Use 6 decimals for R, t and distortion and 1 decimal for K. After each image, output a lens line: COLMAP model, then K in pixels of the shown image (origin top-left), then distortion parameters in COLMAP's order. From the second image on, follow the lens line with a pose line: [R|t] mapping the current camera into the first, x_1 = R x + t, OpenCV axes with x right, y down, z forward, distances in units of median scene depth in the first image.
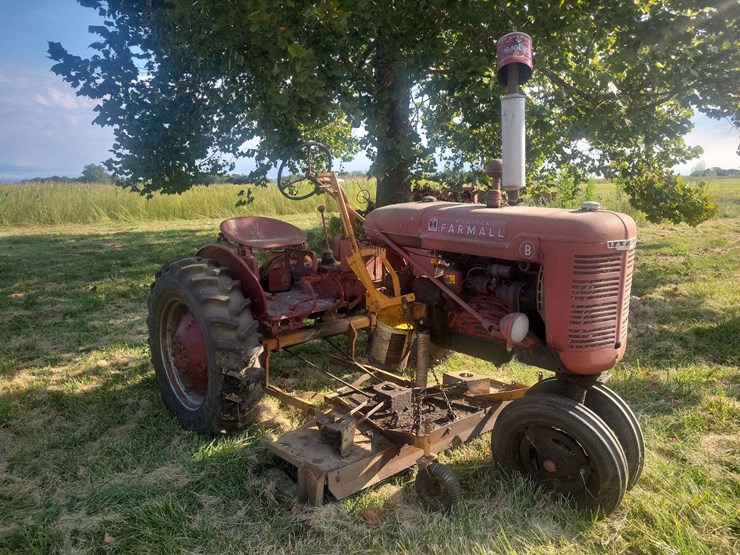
lens RADIAL K [[557.3, 0, 371.3], [0, 557.3, 274.0], [0, 0, 1]] dist [0.056531, -0.046094]
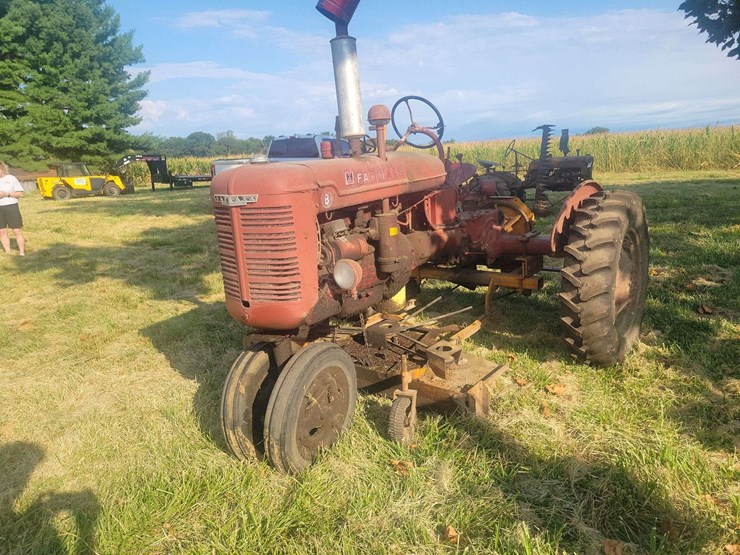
lens RADIAL K [[557.3, 0, 377.0], [0, 557.3, 272.8], [0, 0, 1]] dist [0.056531, -0.046094]
pose [[0.194612, 0.213585, -0.957344, 1.084533], [-0.109023, 0.974668, 0.195287, -0.109655], [0.974803, 0.066367, 0.212968, 0.774671]]
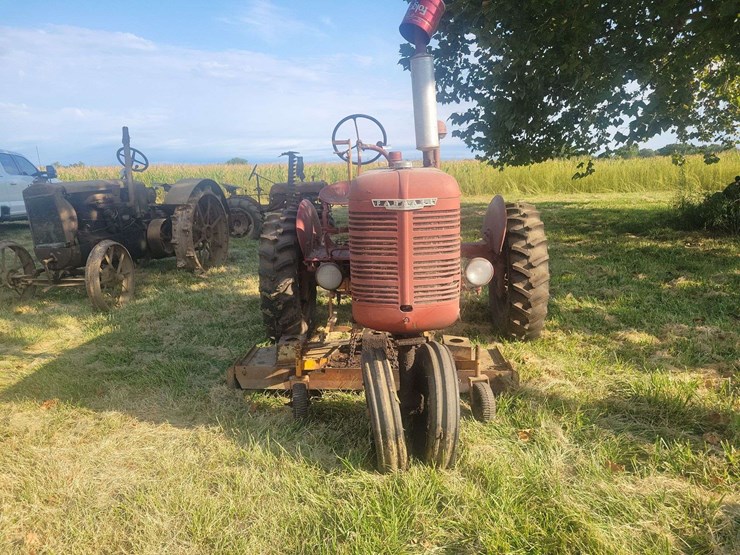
lens RADIAL K [[557.3, 0, 374.6], [0, 557.3, 285.0], [0, 0, 1]] dist [0.056531, -0.046094]
pose [[0.725888, 0.144188, -0.672530, 0.806746], [-0.102440, 0.989538, 0.101586, -0.005509], [0.680142, -0.004846, 0.733065, 0.185678]]
